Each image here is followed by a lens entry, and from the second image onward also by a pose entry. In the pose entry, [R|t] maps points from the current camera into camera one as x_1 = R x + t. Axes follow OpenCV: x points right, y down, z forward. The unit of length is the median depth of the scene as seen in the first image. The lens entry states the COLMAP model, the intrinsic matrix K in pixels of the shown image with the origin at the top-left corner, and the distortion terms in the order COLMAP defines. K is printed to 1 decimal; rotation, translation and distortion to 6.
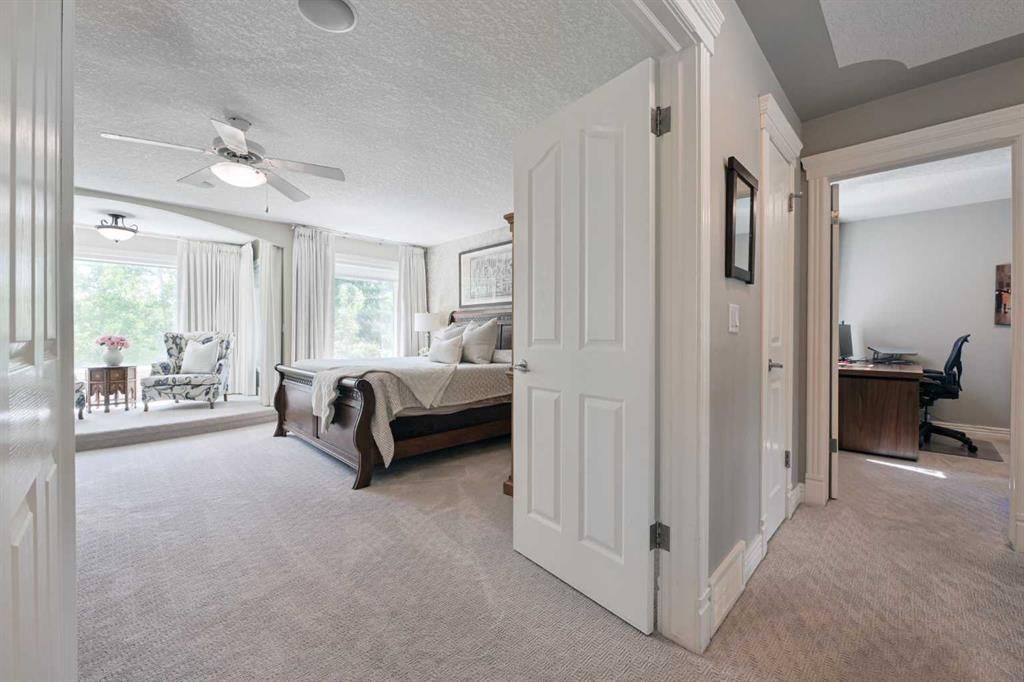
lens RADIAL K [[411.9, 0, 519.9], [0, 411.9, 336.2], [0, 0, 1]] dist [-0.012263, 0.000104]
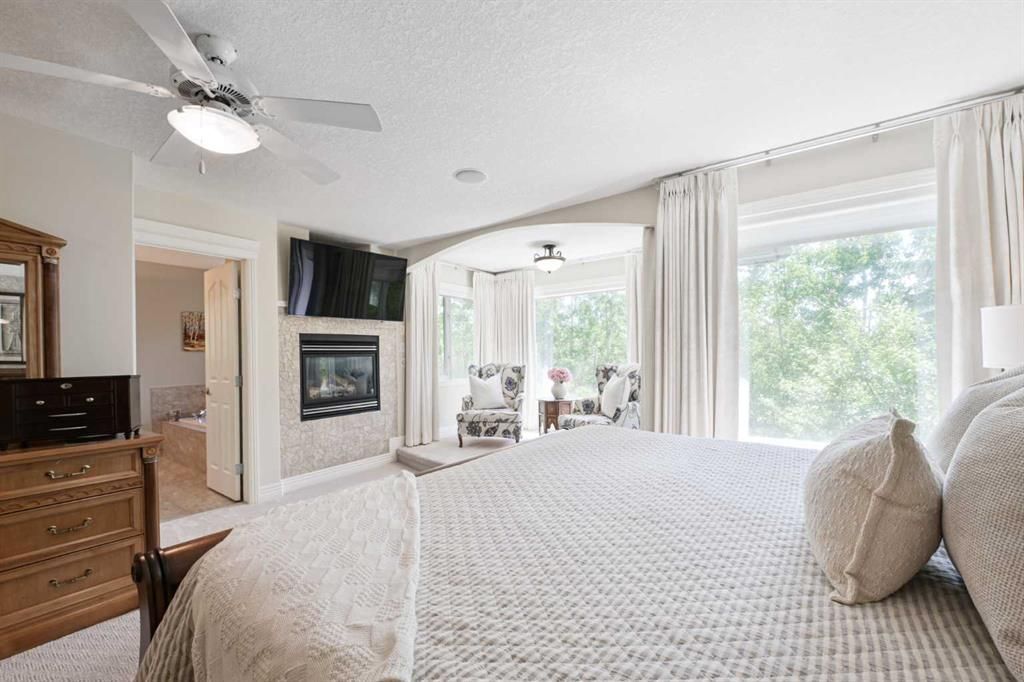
lens RADIAL K [[411.9, 0, 519.2], [0, 411.9, 355.8], [0, 0, 1]] dist [-0.012263, 0.000104]
pose [[0.147979, 0.004340, -0.988981, -0.022358], [0.013223, 0.999892, 0.006367, -0.040241], [0.988902, -0.014020, 0.147906, 0.773175]]
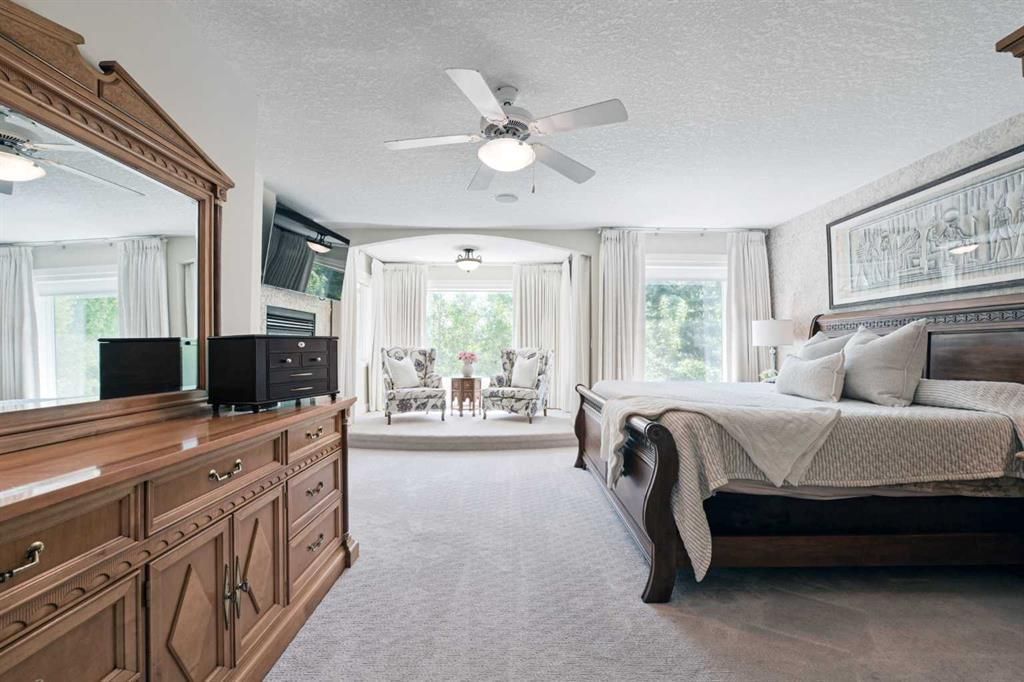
lens RADIAL K [[411.9, 0, 513.1], [0, 411.9, 338.5], [0, 0, 1]] dist [-0.012263, 0.000104]
pose [[0.709606, -0.020005, -0.704315, -0.059625], [-0.003494, 0.999485, -0.031909, -0.001356], [0.704591, 0.025104, 0.709170, 0.246357]]
